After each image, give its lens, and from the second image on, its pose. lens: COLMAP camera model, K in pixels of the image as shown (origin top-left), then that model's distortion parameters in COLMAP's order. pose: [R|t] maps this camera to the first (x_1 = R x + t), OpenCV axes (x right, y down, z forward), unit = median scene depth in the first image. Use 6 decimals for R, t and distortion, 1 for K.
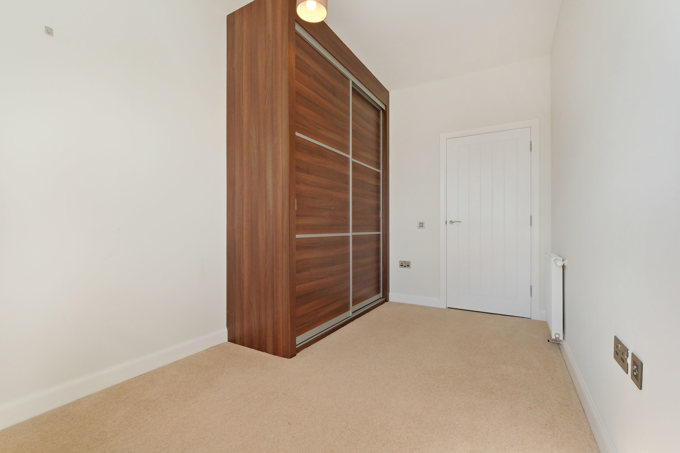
lens RADIAL K [[299.3, 0, 340.0], [0, 299.3, 226.5], [0, 0, 1]] dist [0.000492, -0.000173]
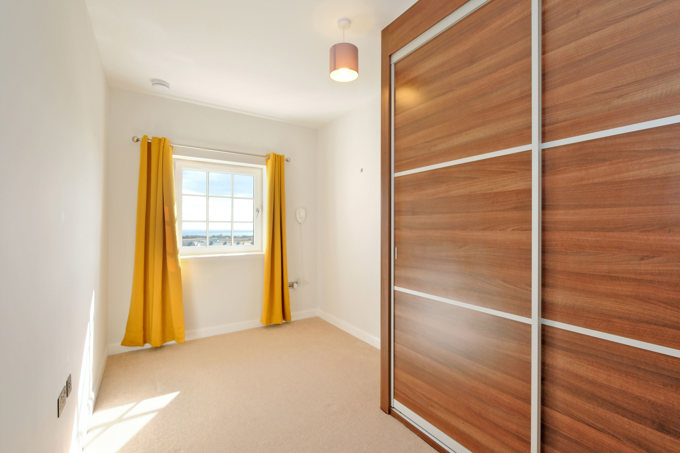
lens RADIAL K [[299.3, 0, 340.0], [0, 299.3, 226.5], [0, 0, 1]] dist [0.000492, -0.000173]
pose [[-0.453861, -0.002943, -0.891067, 0.660578], [-0.000073, 0.999995, -0.003265, -0.134880], [0.891072, -0.001416, -0.453859, 1.126688]]
